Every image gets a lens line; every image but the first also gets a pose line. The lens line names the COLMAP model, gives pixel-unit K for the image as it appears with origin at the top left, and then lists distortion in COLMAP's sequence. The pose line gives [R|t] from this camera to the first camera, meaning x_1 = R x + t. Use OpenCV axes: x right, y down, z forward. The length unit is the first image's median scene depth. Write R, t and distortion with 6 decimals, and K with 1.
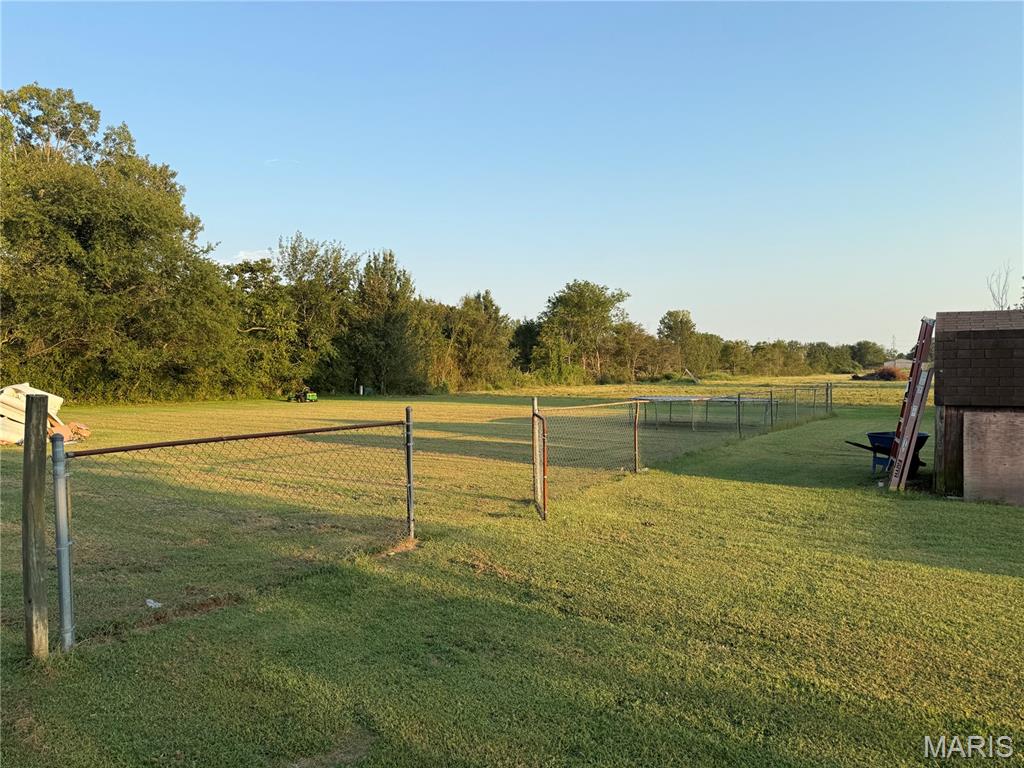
lens RADIAL K [[723.9, 0, 512.9], [0, 723.9, 383.6], [0, 0, 1]] dist [0.011146, -0.019018]
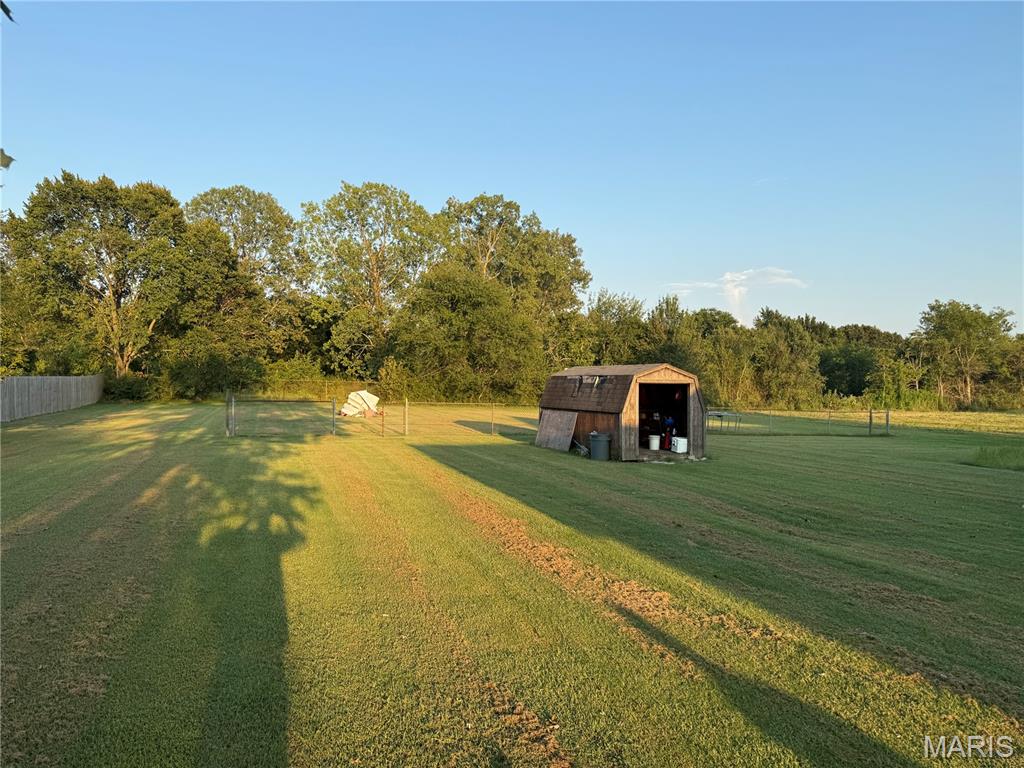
lens RADIAL K [[723.9, 0, 511.2], [0, 723.9, 383.7], [0, 0, 1]] dist [0.011146, -0.019018]
pose [[0.790006, 0.015922, -0.612893, 0.296719], [-0.033099, 0.999312, -0.016704, 0.000561], [0.612206, 0.033483, 0.789989, -0.128173]]
